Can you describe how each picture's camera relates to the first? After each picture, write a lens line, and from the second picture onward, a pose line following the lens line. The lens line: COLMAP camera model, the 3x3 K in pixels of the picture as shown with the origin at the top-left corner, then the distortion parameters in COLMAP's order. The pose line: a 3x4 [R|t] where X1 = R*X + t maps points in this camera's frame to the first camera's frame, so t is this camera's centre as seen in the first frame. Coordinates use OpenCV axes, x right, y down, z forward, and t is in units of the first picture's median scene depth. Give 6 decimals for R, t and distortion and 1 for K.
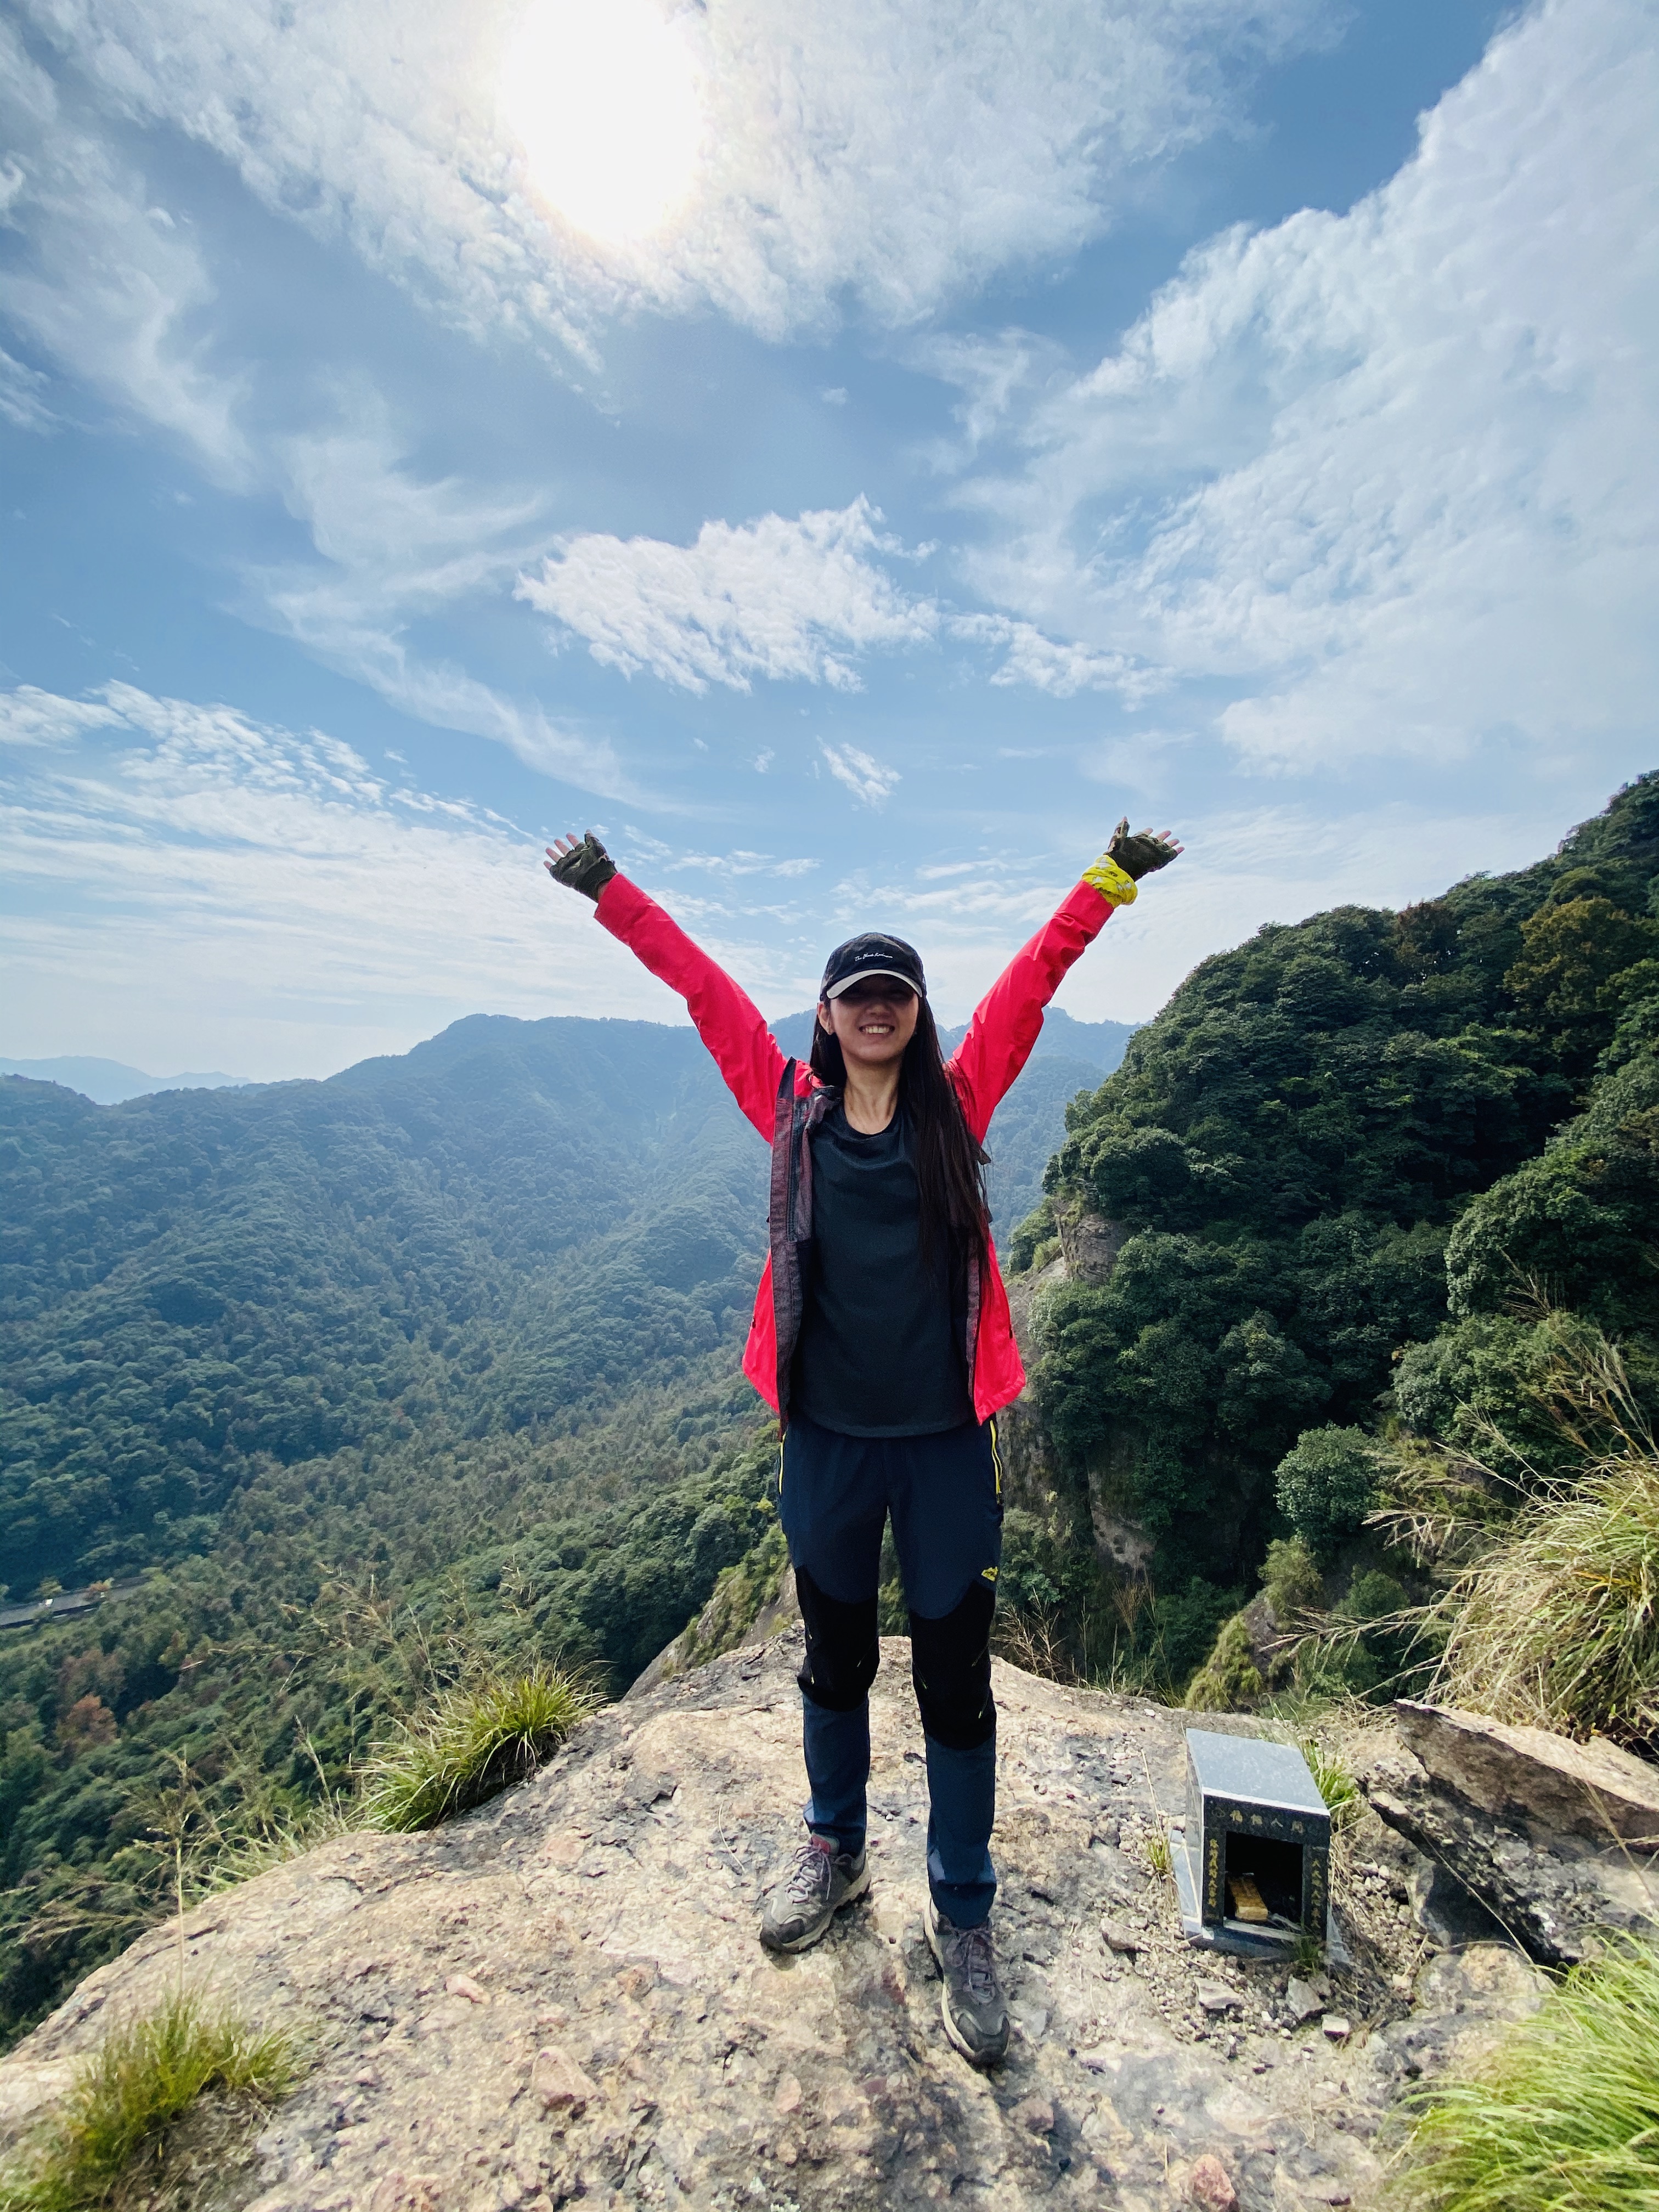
lens RADIAL K [[891.4, 0, 824.3], [0, 891.4, 1105.3], [0, 0, 1]] dist [0.014220, -0.017576]
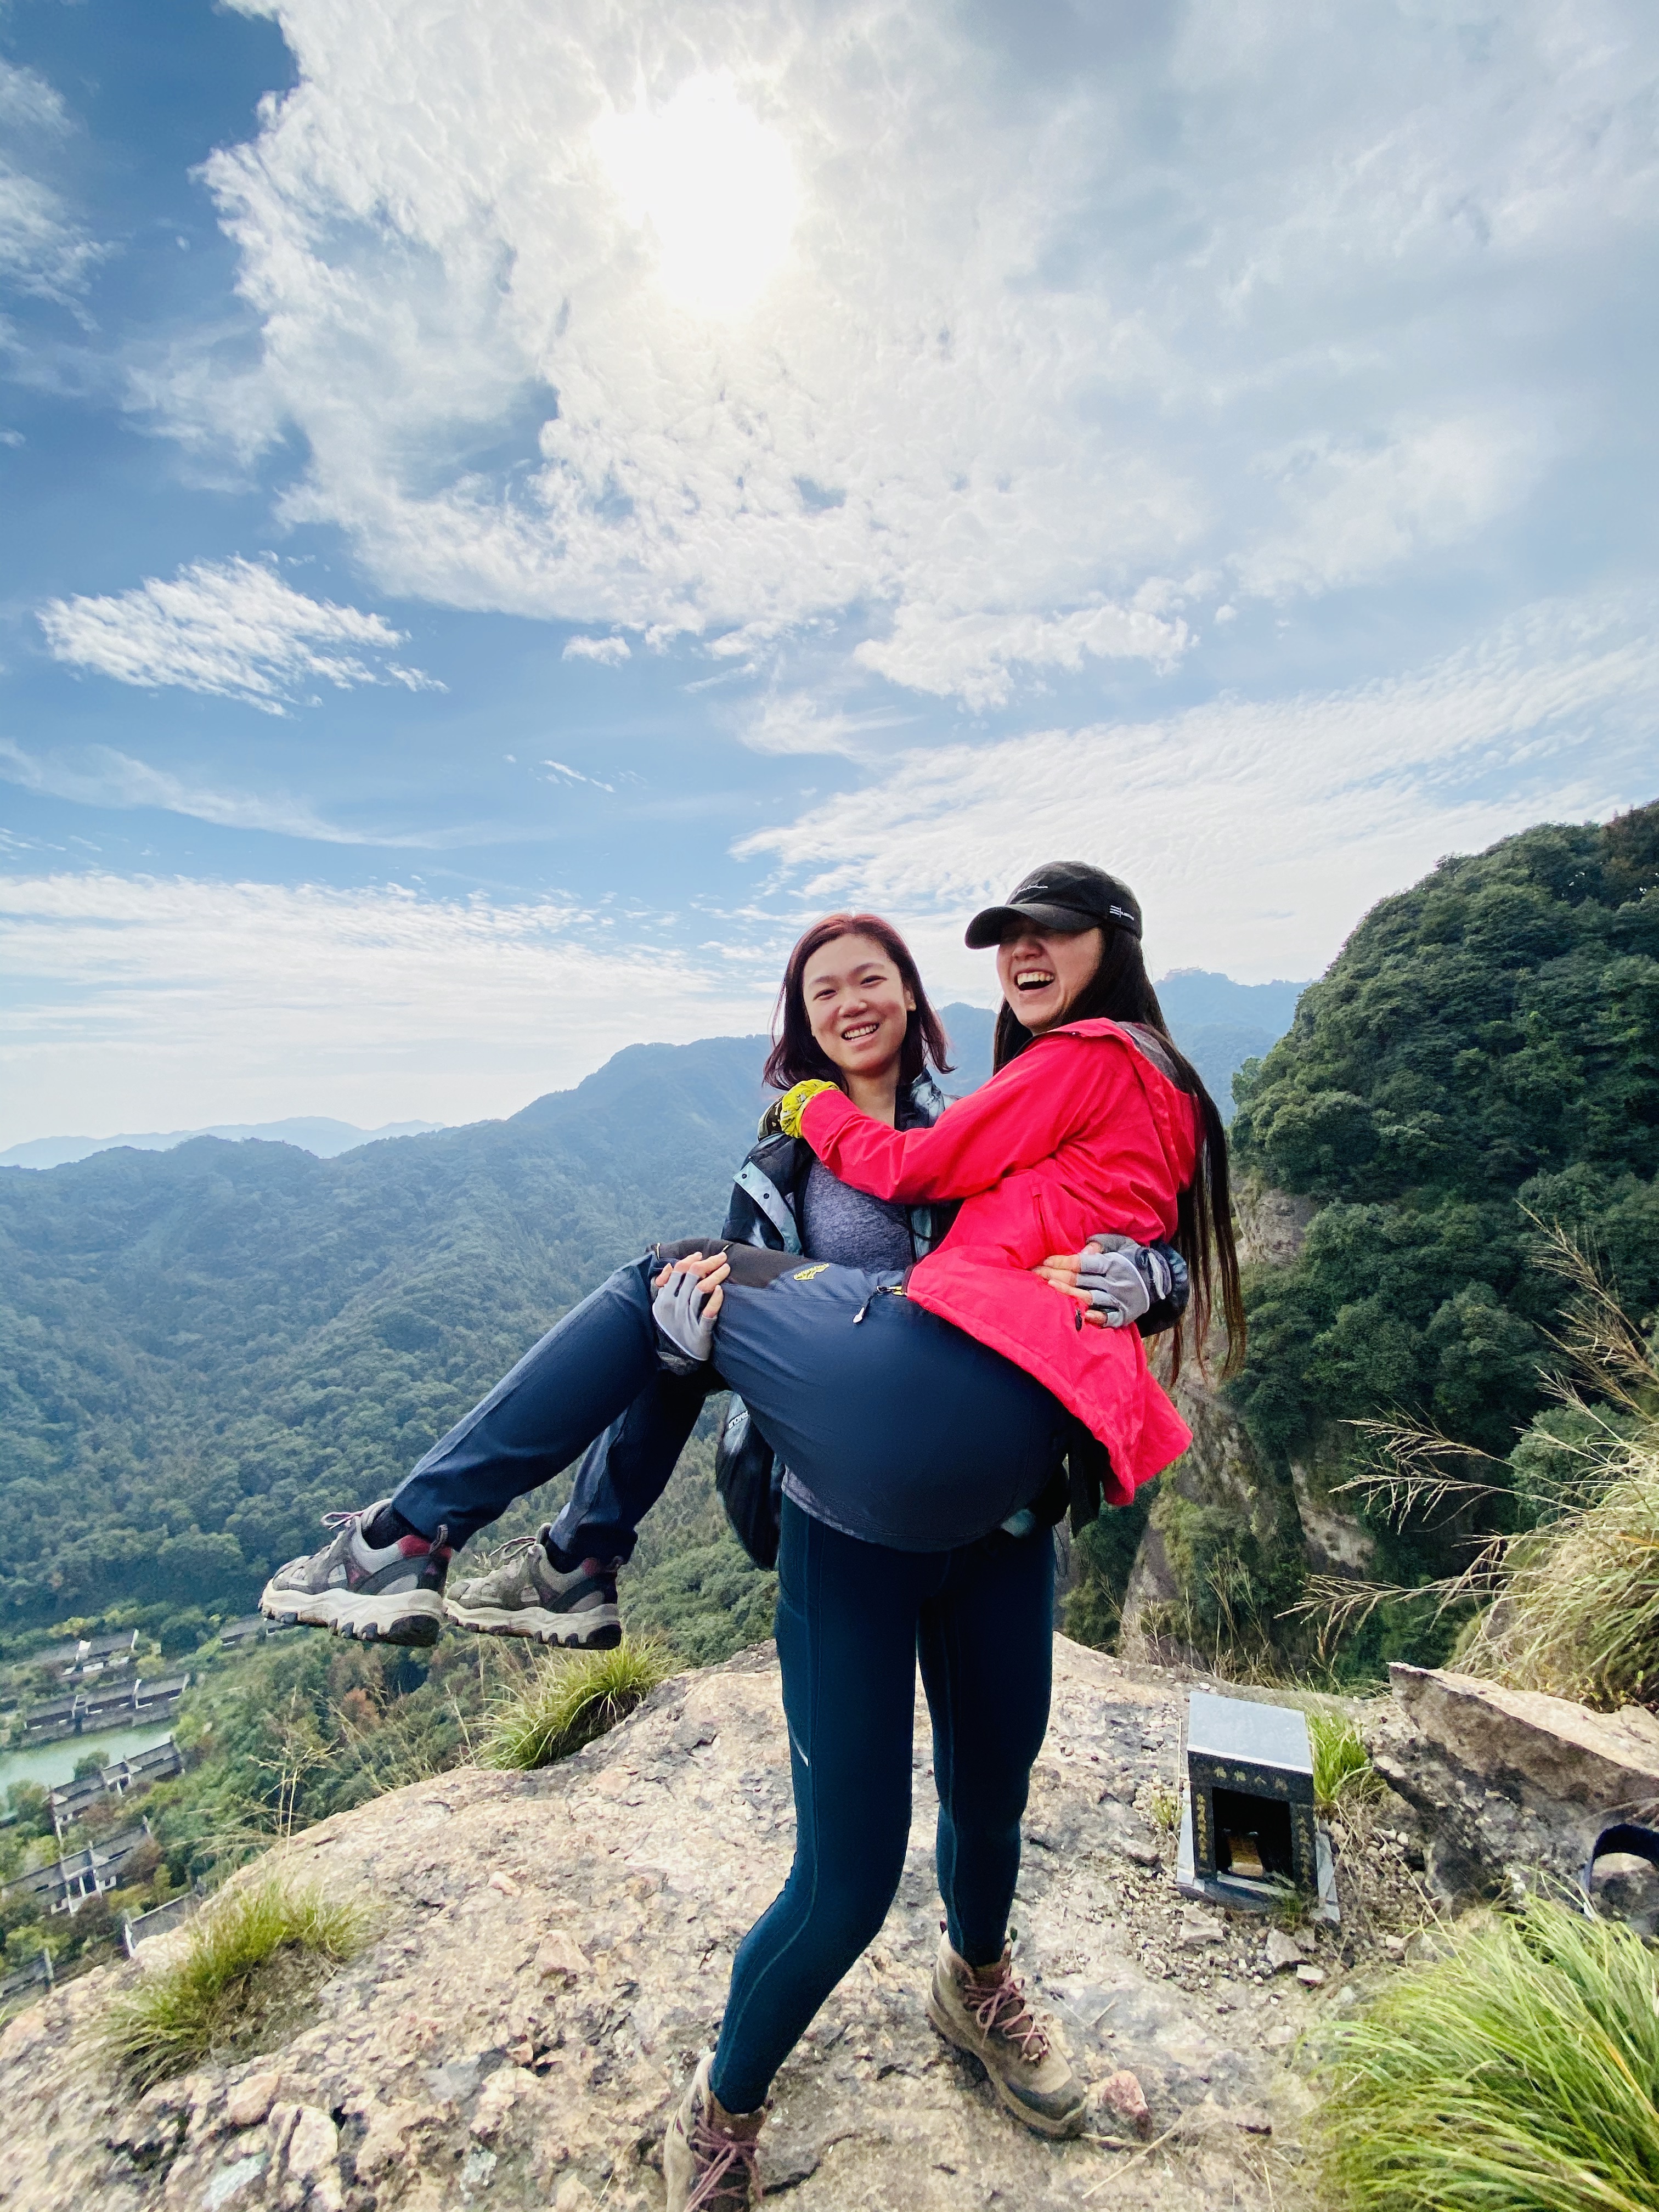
lens RADIAL K [[890.8, 0, 822.6], [0, 890.8, 1105.4], [0, 0, 1]] dist [0.014272, -0.017627]
pose [[0.981705, -0.090517, -0.167517, 0.250115], [0.090286, 0.995875, -0.009009, -0.000134], [0.167642, -0.006280, 0.985828, -0.084165]]
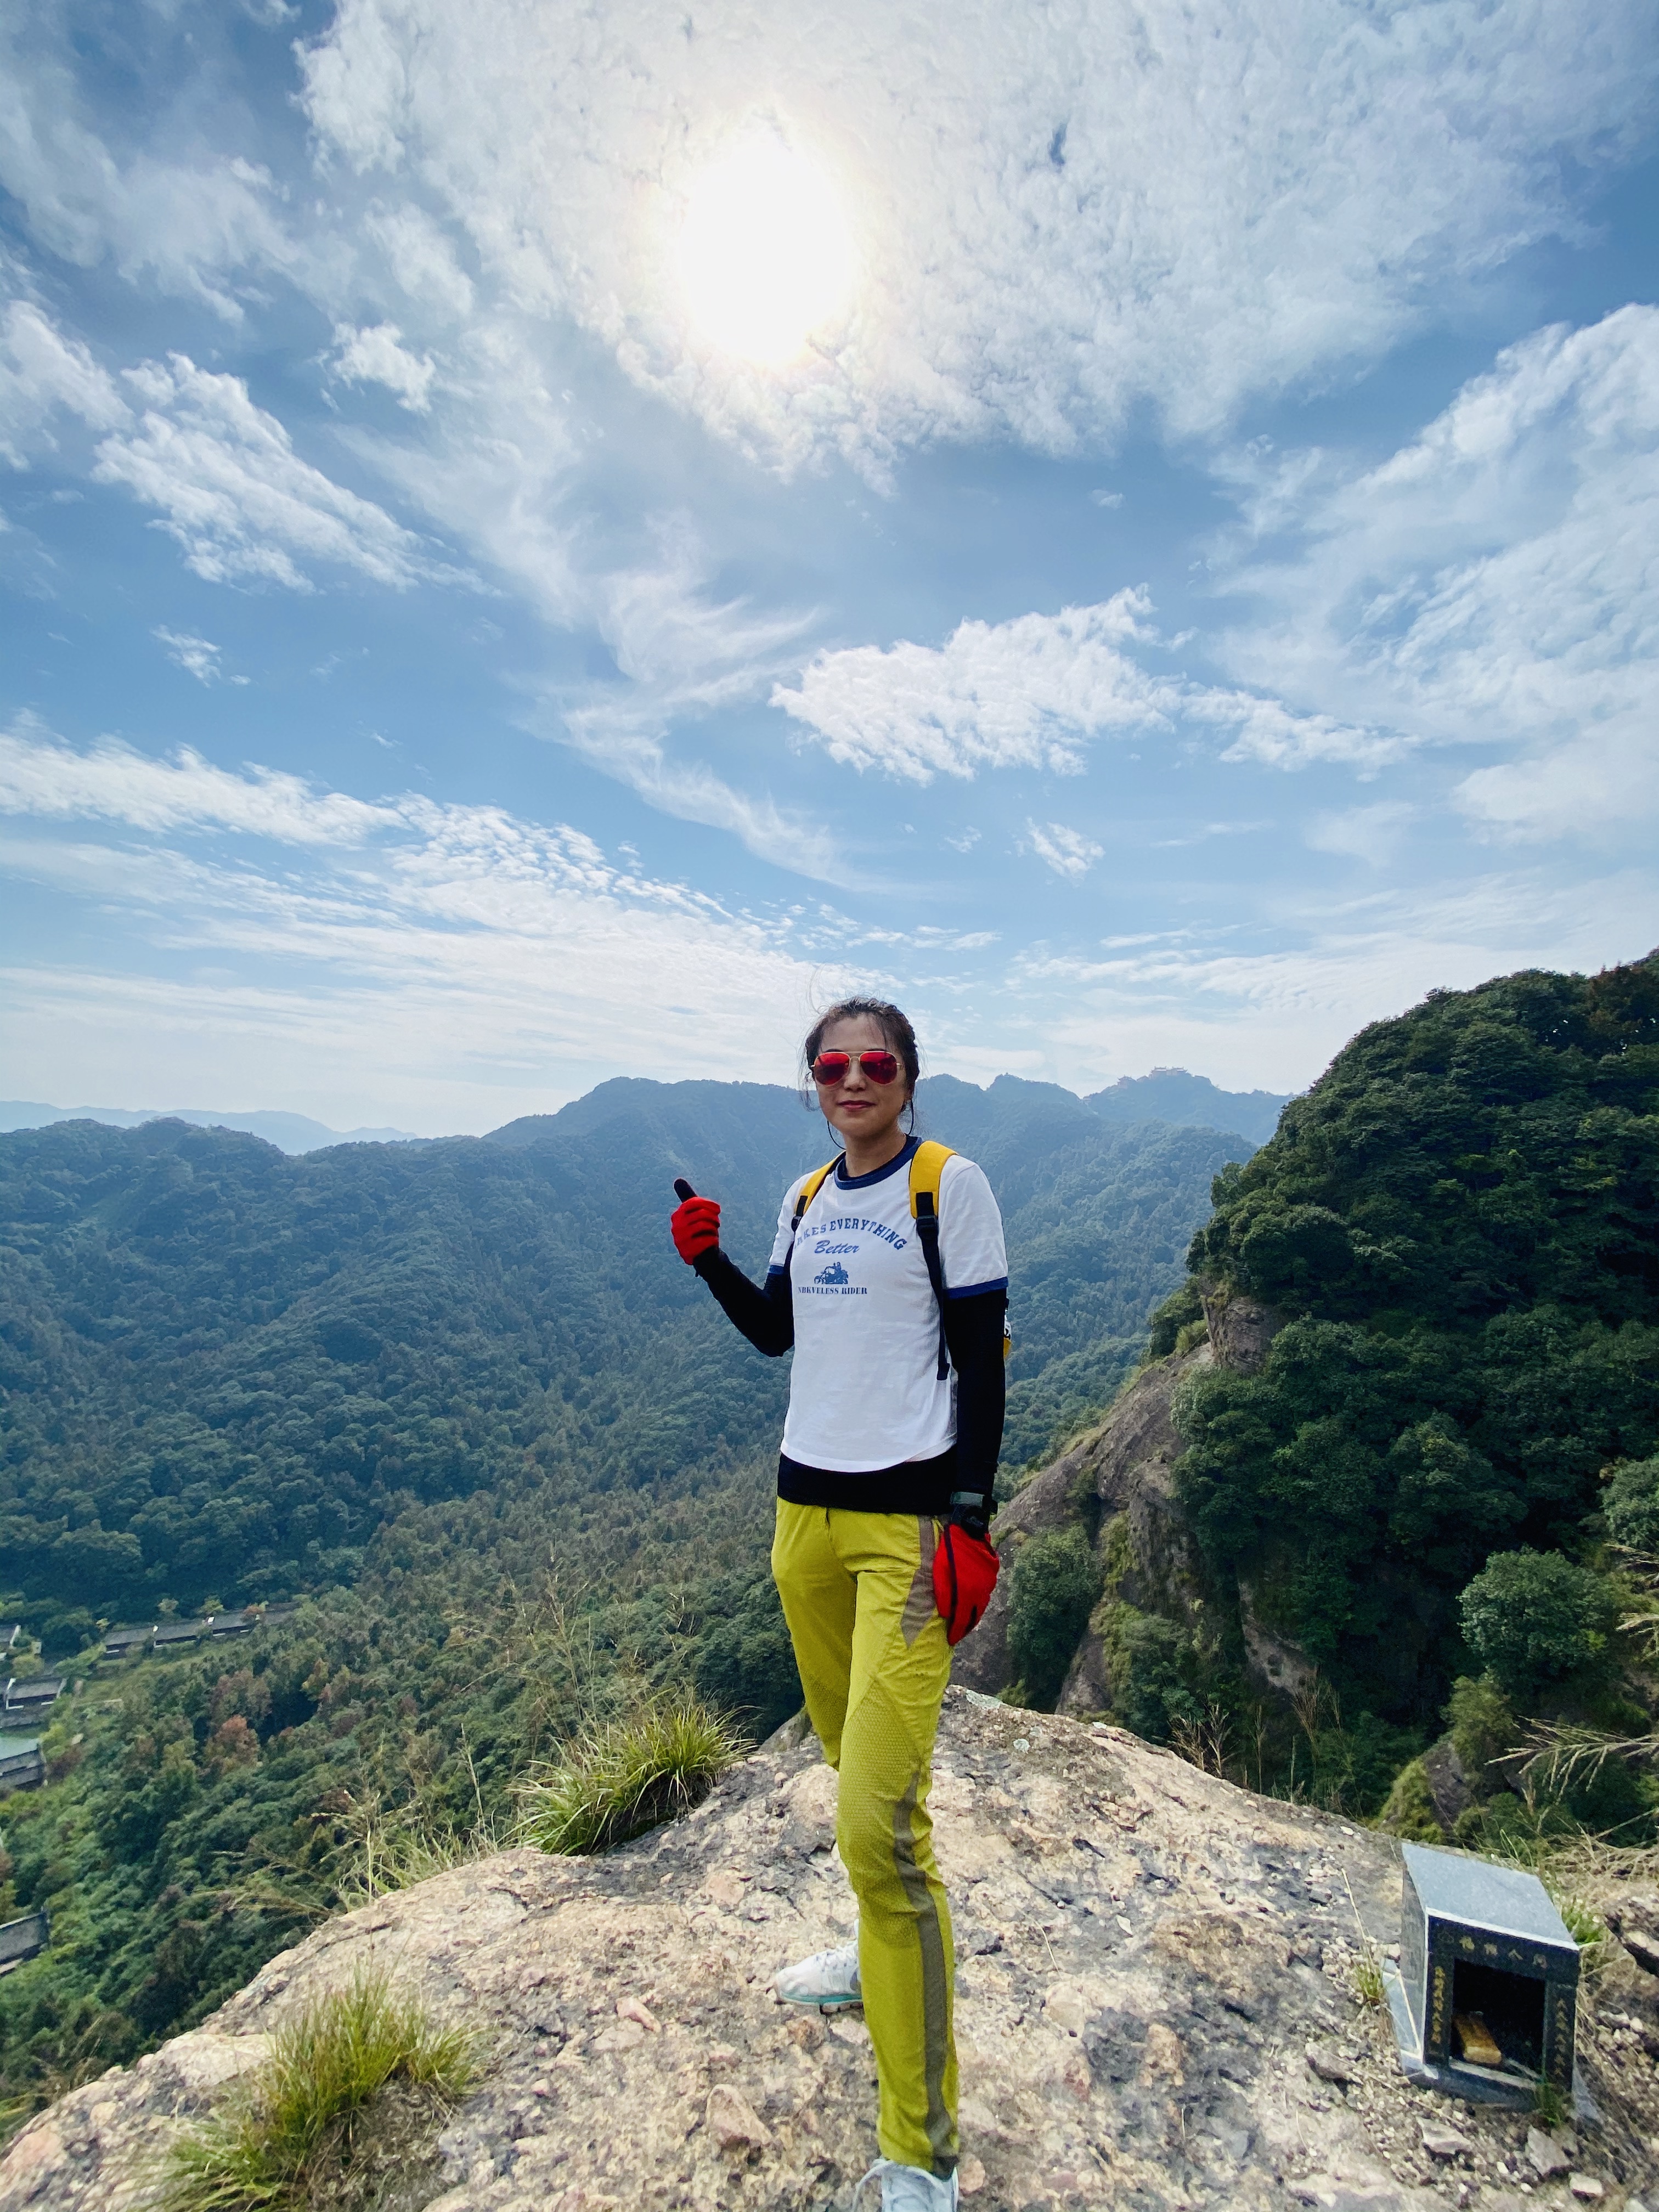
lens RADIAL K [[891.4, 0, 824.3], [0, 891.4, 1105.3], [0, 0, 1]] dist [0.014220, -0.017576]
pose [[0.989585, 0.015640, -0.143095, -0.057981], [-0.026064, 0.997117, -0.071259, 0.044127], [0.141568, 0.074246, 0.987140, -0.014462]]
